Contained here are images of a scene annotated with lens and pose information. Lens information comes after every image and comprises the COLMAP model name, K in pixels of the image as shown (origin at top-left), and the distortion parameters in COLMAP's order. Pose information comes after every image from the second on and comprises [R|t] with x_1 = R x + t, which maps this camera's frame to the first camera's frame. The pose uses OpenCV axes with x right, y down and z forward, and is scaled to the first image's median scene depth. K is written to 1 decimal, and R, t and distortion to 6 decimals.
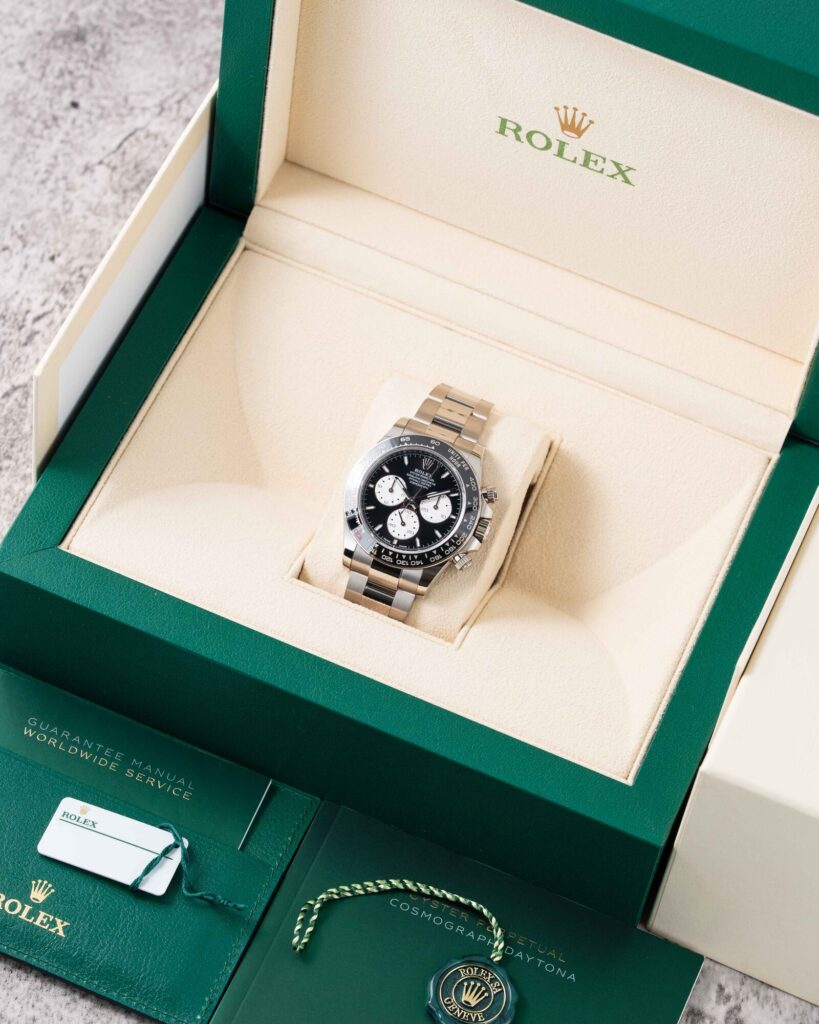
lens RADIAL K [[5605.4, 0, 410.4], [0, 5605.4, 512.6], [0, 0, 1]] dist [0.423643, 0.000000]
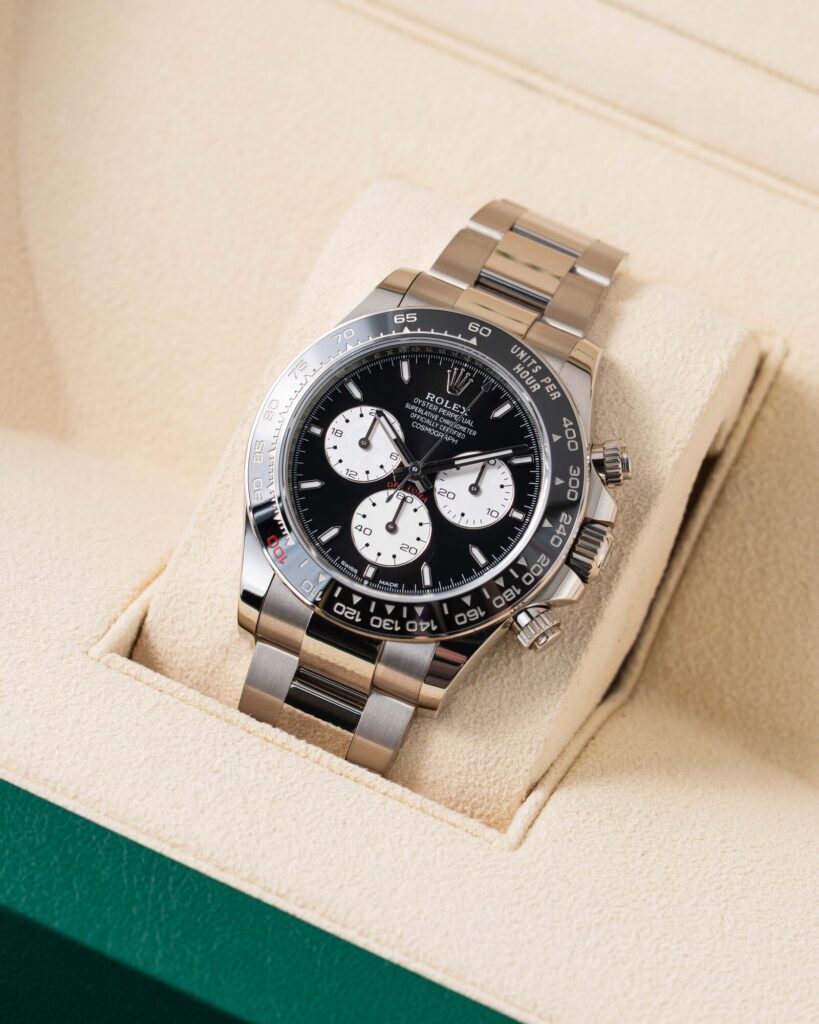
lens RADIAL K [[5605.4, 0, 409.5], [0, 5605.4, 507.3], [0, 0, 1]] dist [0.423643, 0.000000]
pose [[0.999138, 0.037746, -0.017273, 0.006789], [-0.038293, 0.998739, -0.032480, 0.013388], [0.016025, 0.033113, 0.999323, 0.595604]]
